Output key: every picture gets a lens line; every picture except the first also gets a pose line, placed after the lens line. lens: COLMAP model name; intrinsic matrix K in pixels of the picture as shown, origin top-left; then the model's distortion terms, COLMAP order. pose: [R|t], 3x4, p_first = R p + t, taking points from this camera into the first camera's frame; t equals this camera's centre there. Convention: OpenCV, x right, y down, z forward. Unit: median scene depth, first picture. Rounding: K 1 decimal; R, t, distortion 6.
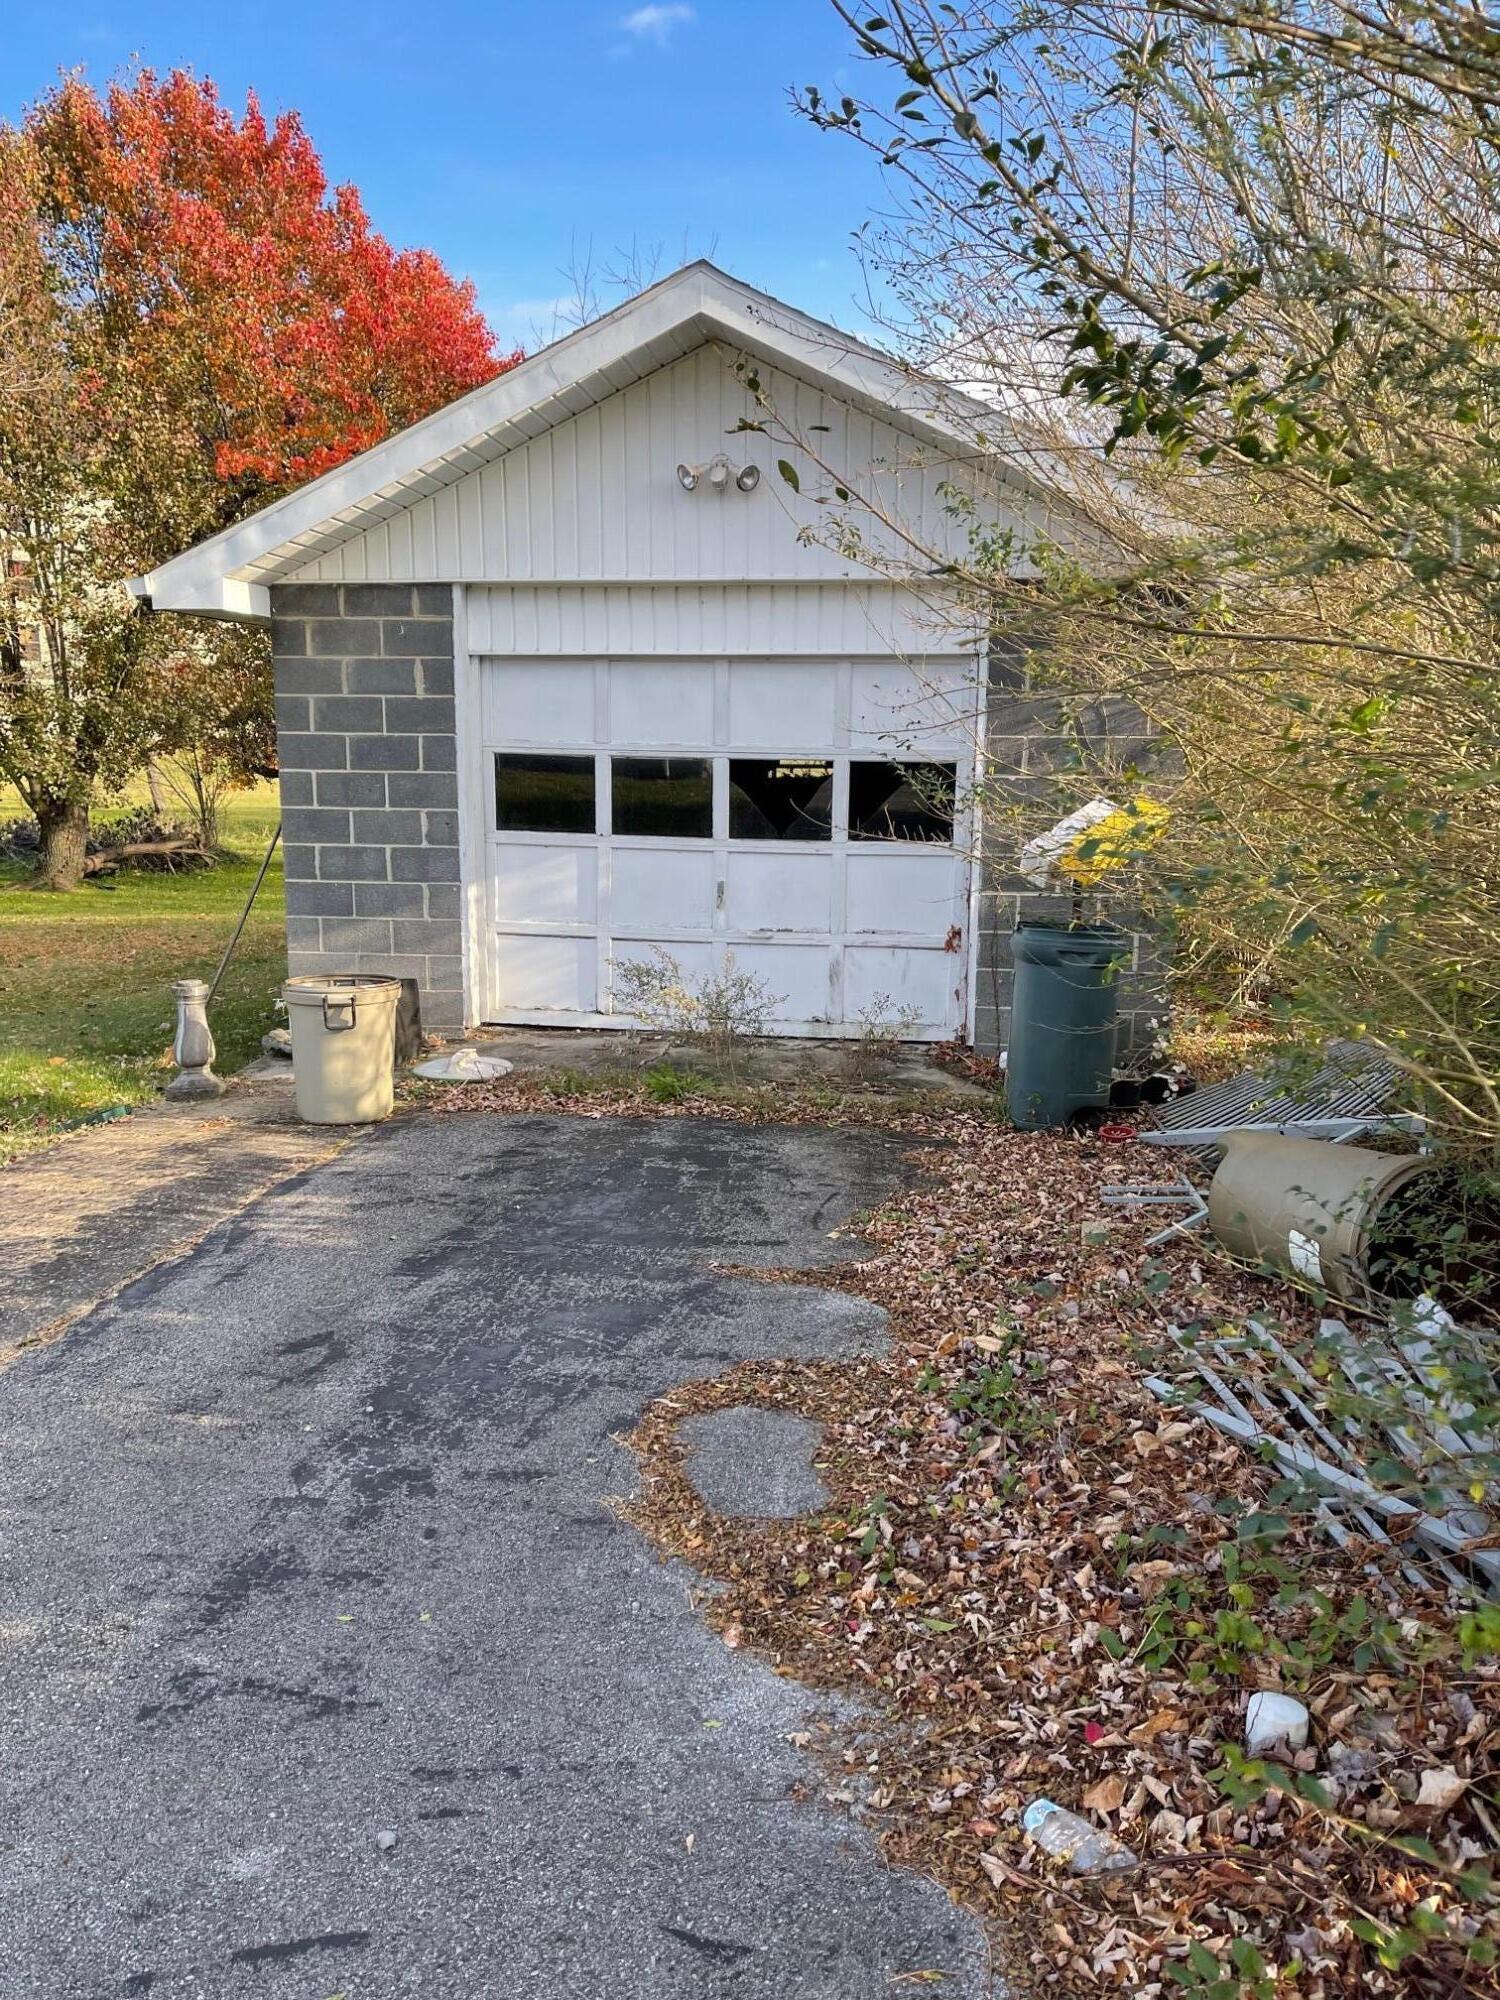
lens RADIAL K [[1496.7, 0, 749.9], [0, 1496.7, 1002.4], [0, 0, 1]] dist [0.060433, -0.051084]
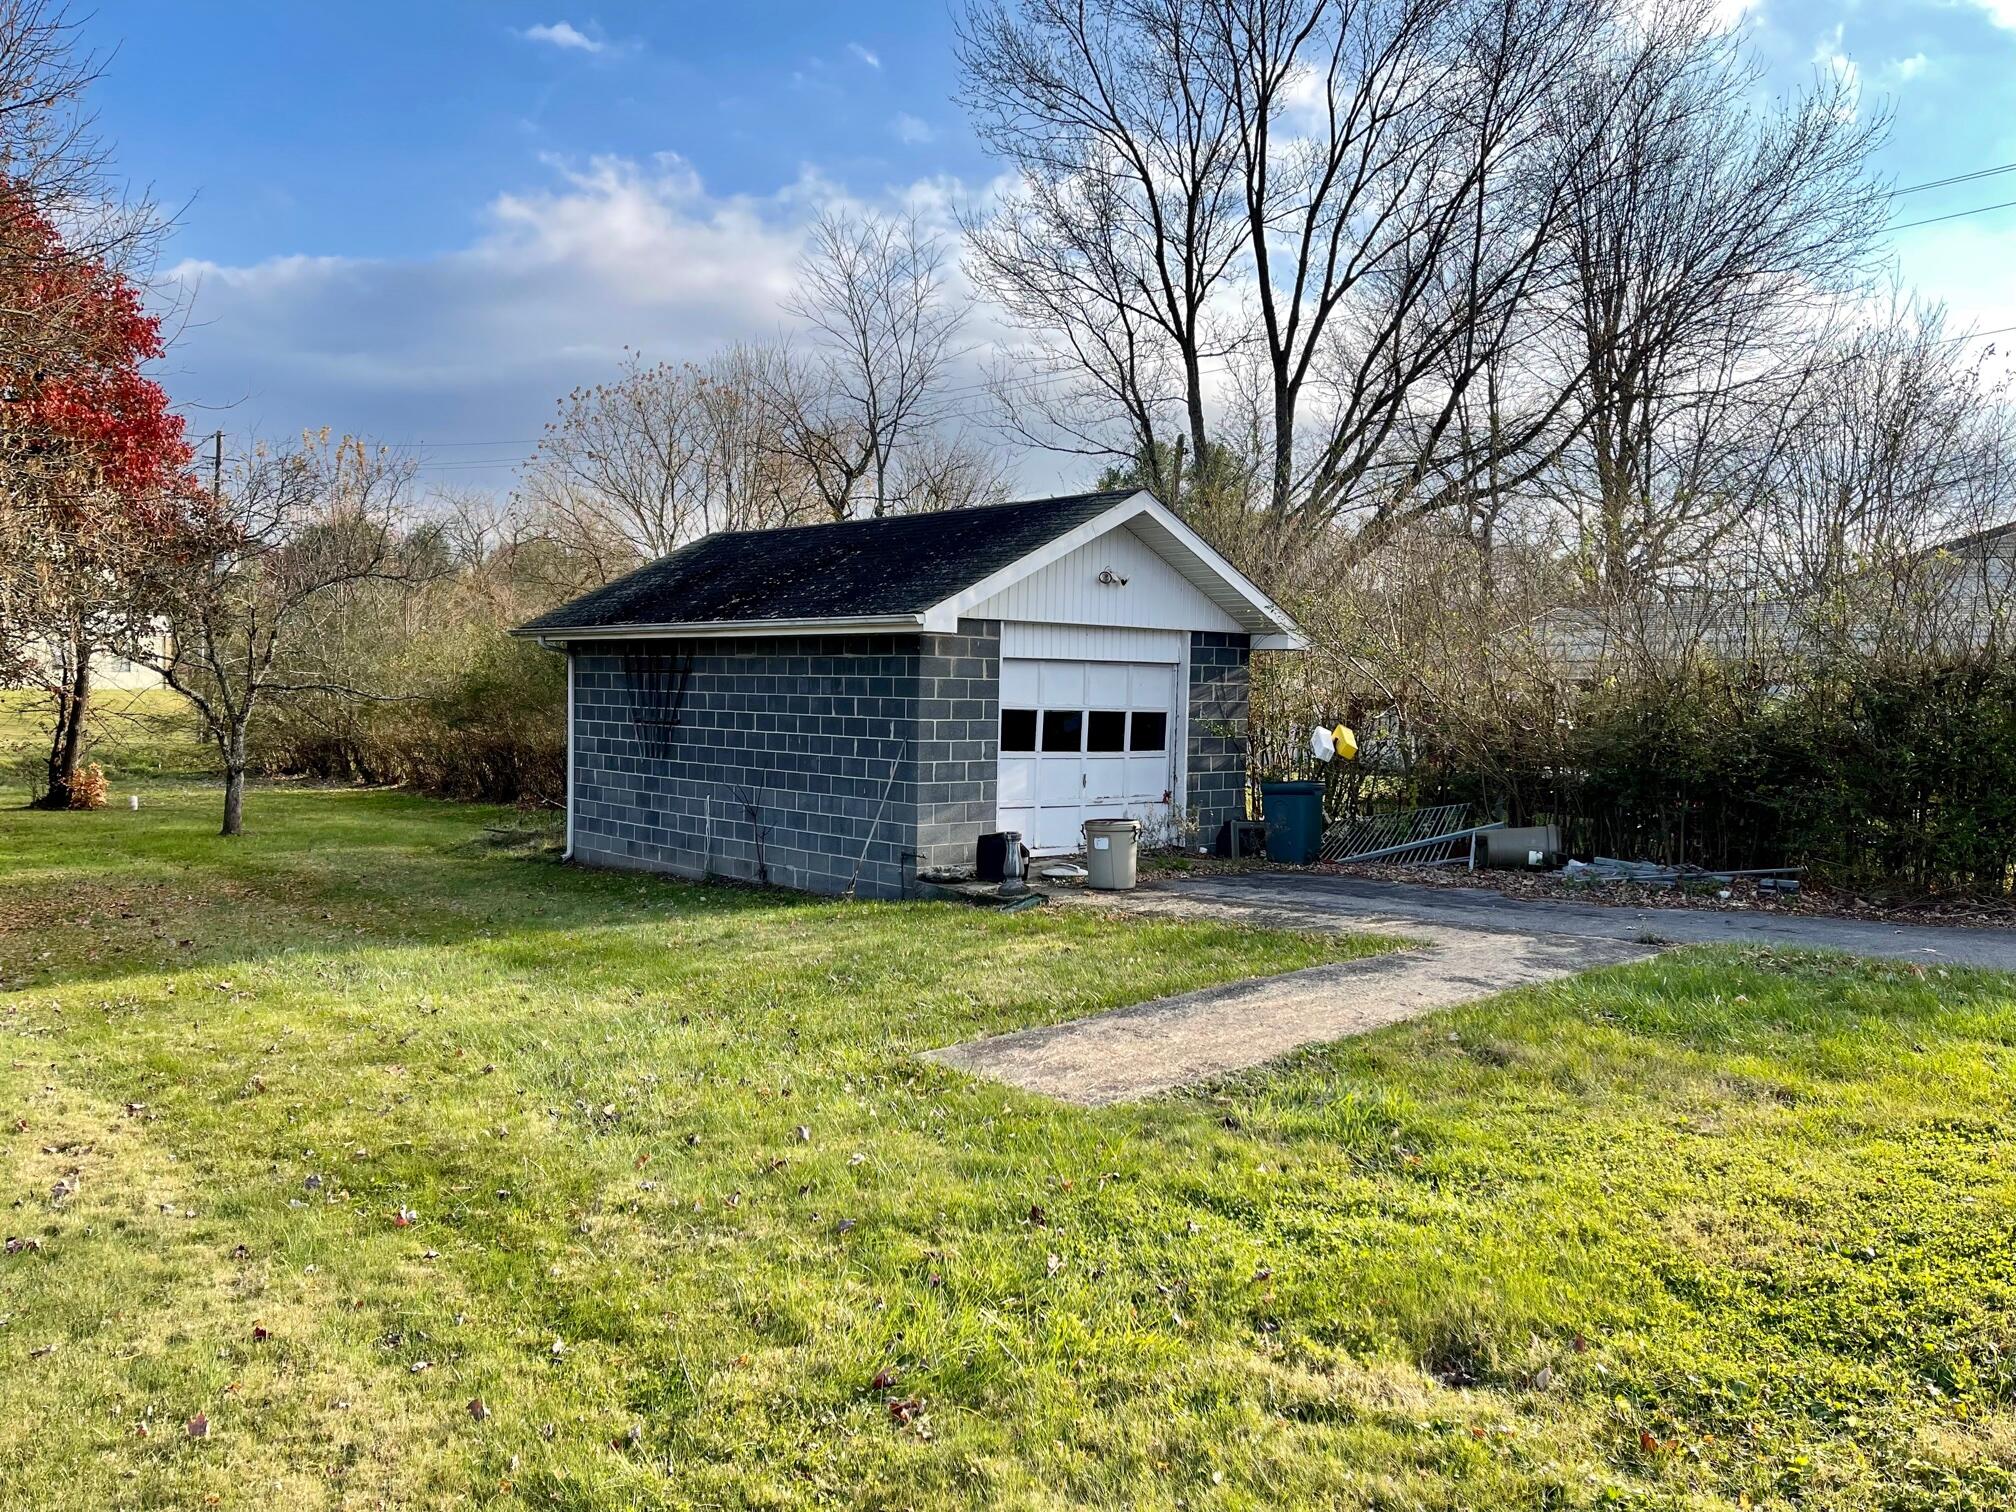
lens RADIAL K [[1508.7, 0, 1000.7], [0, 1508.7, 761.0], [0, 0, 1]] dist [0.060433, -0.051084]
pose [[0.693328, -0.031387, 0.719939, -1.511817], [0.113074, 0.991414, -0.065673, 0.018484], [-0.711696, 0.126939, 0.690924, -0.267512]]
